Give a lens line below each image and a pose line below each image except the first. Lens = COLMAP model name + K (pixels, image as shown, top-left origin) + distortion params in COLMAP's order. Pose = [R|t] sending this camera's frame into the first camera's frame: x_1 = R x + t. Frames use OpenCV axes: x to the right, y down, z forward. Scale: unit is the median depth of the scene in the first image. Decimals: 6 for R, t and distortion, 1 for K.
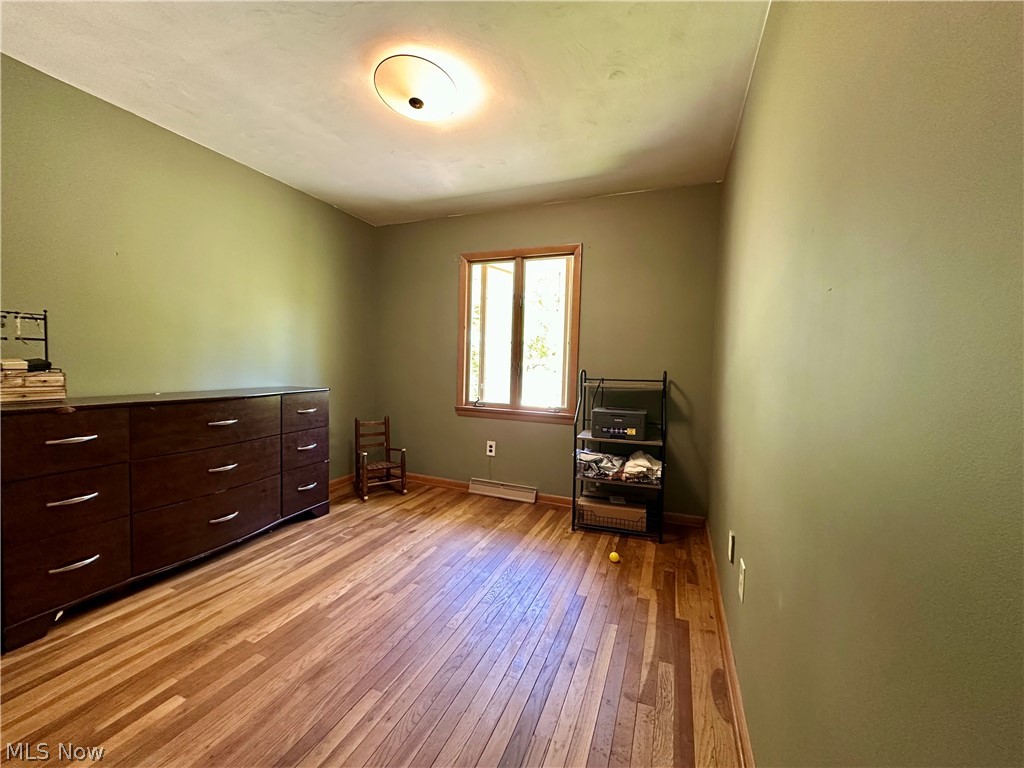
lens RADIAL K [[407.6, 0, 512.5], [0, 407.6, 383.2], [0, 0, 1]] dist [-0.000158, -0.000249]
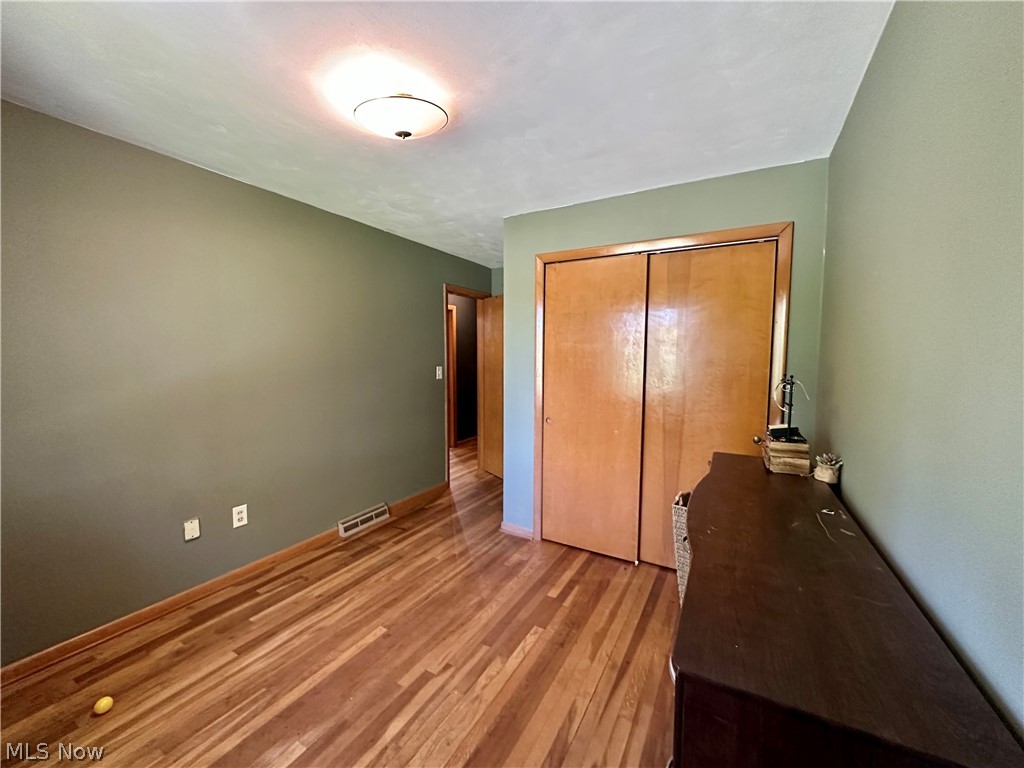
lens RADIAL K [[407.6, 0, 512.1], [0, 407.6, 383.4], [0, 0, 1]] dist [-0.000158, -0.000249]
pose [[-0.989624, -0.046035, 0.136110, -0.639802], [-0.028792, 0.991607, 0.126041, -0.264962], [-0.140769, 0.120814, -0.982643, 1.995462]]
